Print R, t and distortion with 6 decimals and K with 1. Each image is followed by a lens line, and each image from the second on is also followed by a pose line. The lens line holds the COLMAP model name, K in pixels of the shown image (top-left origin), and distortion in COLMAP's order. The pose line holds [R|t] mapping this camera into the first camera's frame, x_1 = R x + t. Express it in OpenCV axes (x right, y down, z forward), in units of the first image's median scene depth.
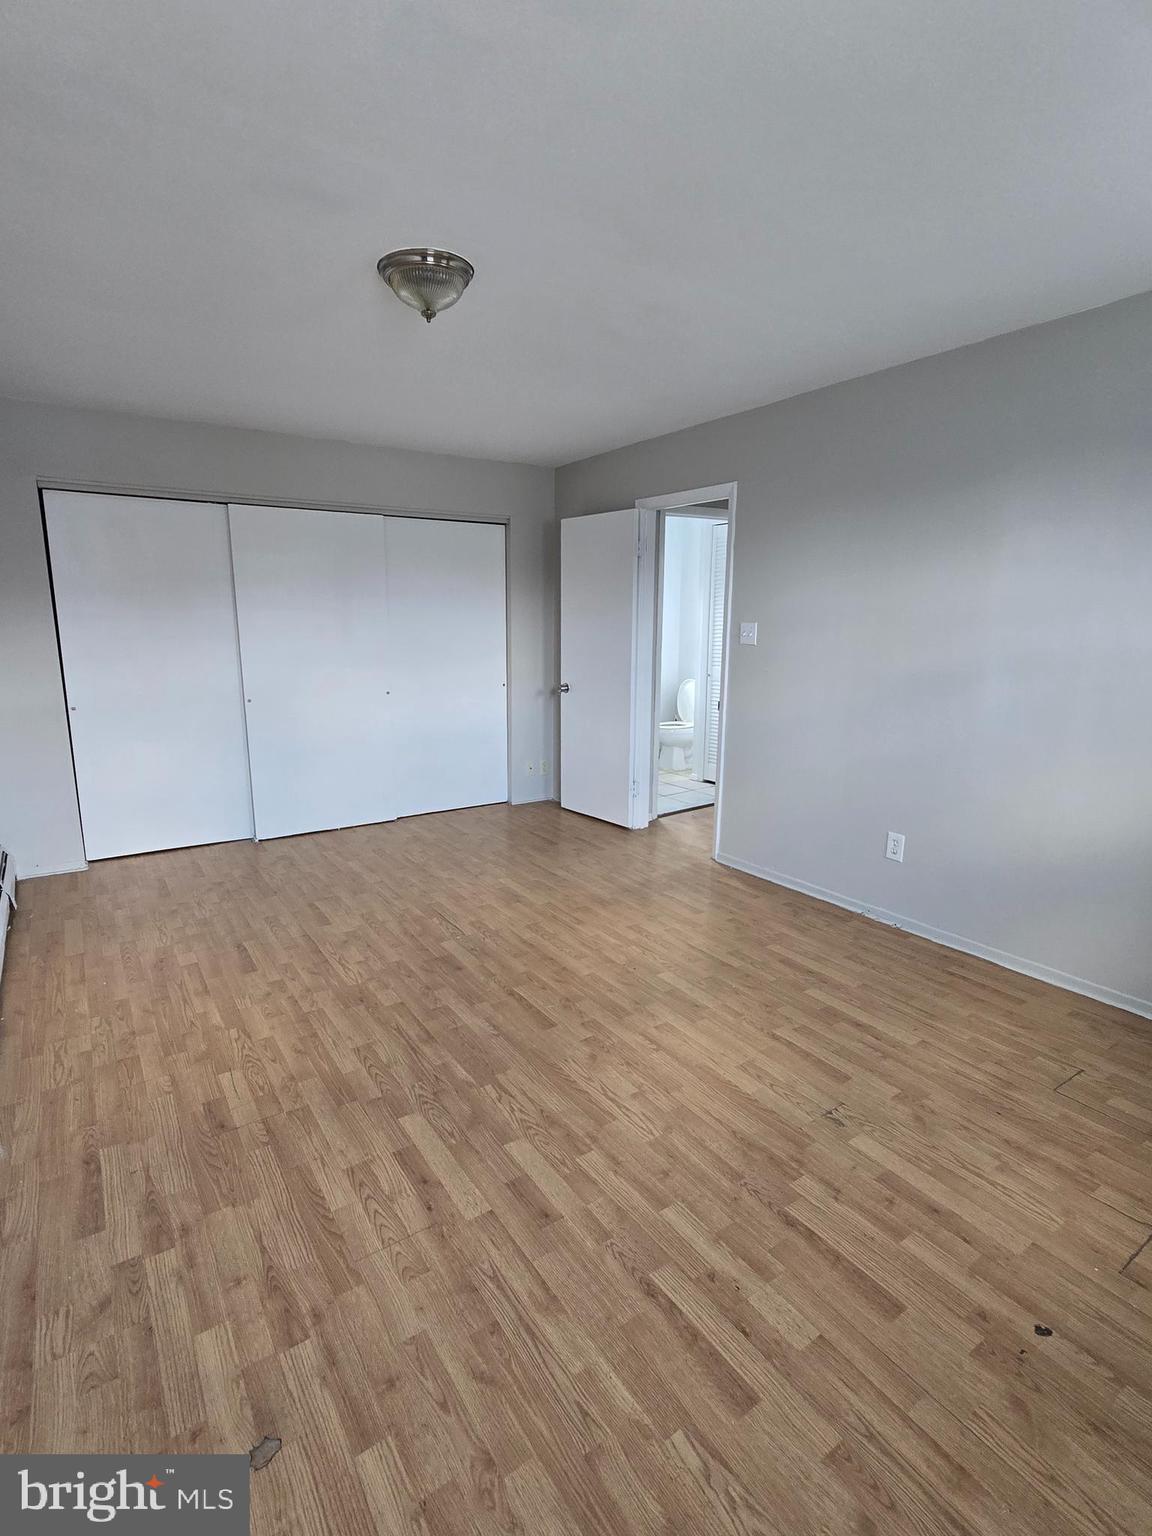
lens RADIAL K [[745.7, 0, 578.2], [0, 745.7, 767.2], [0, 0, 1]] dist [-0.002066, 0.000774]
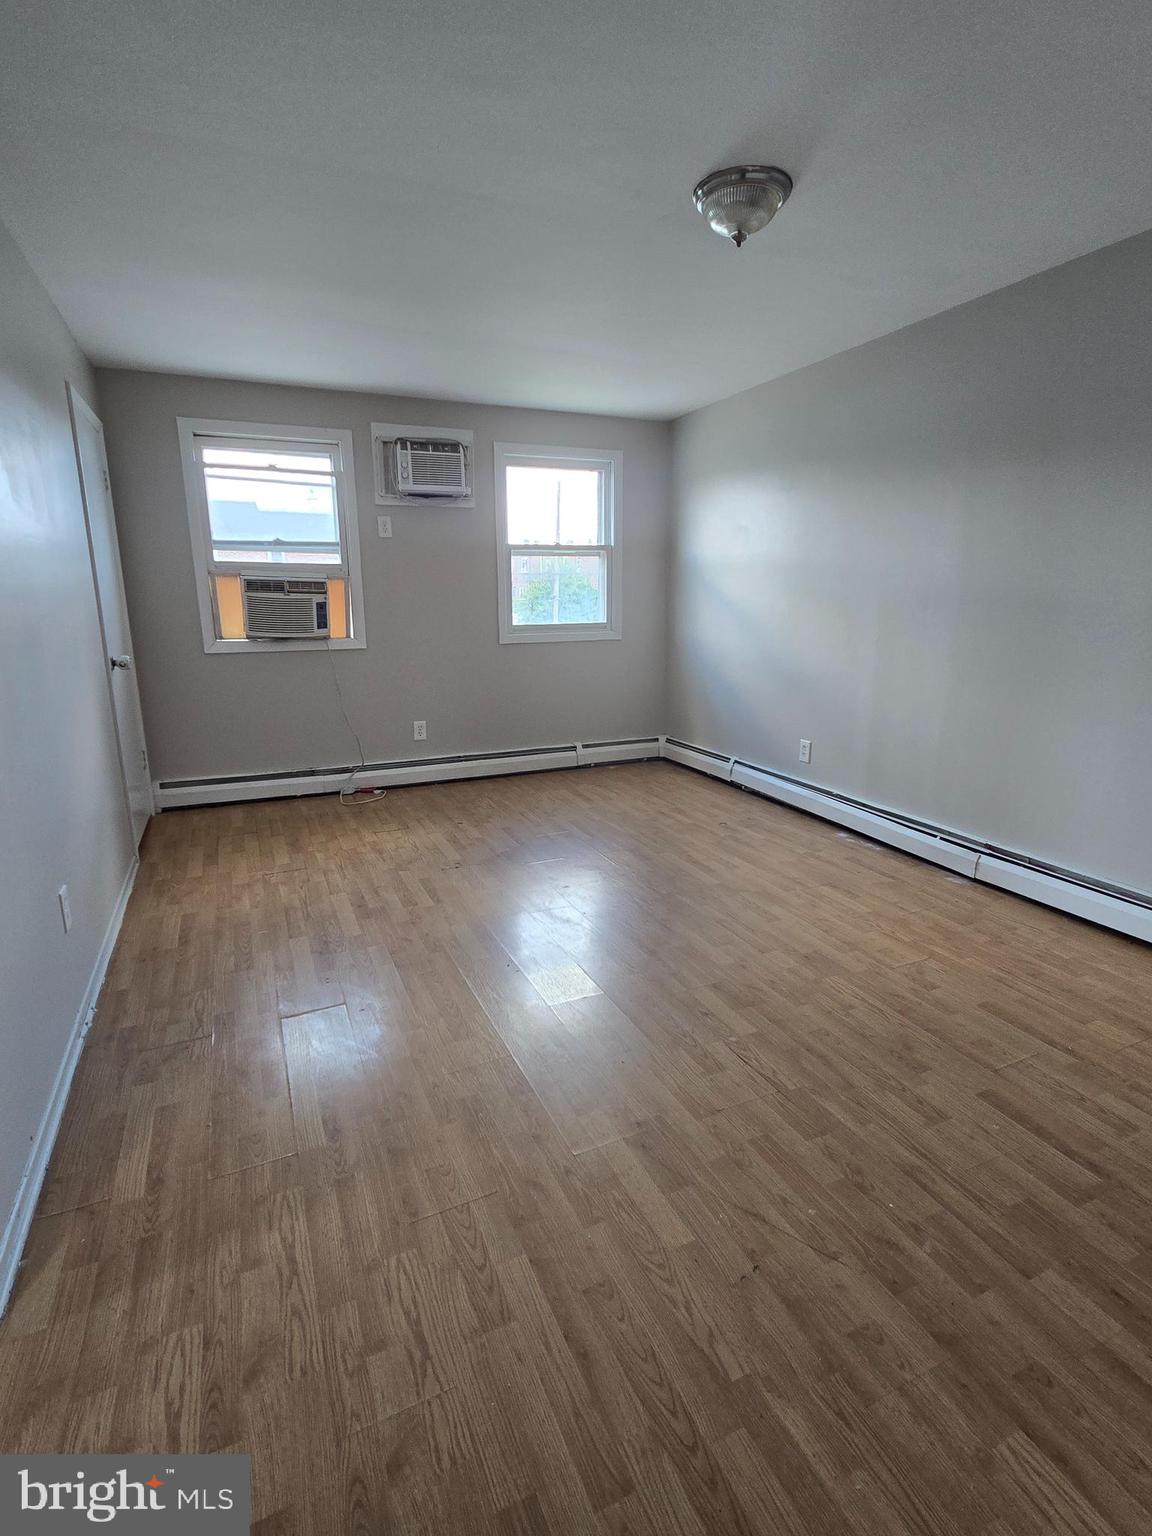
lens RADIAL K [[745.7, 0, 575.7], [0, 745.7, 765.3], [0, 0, 1]] dist [-0.002066, 0.000774]
pose [[-0.984848, -0.032171, 0.170408, -0.165190], [0.041732, 0.909799, 0.412945, -0.346200], [-0.168322, 0.413799, -0.894672, 1.955409]]
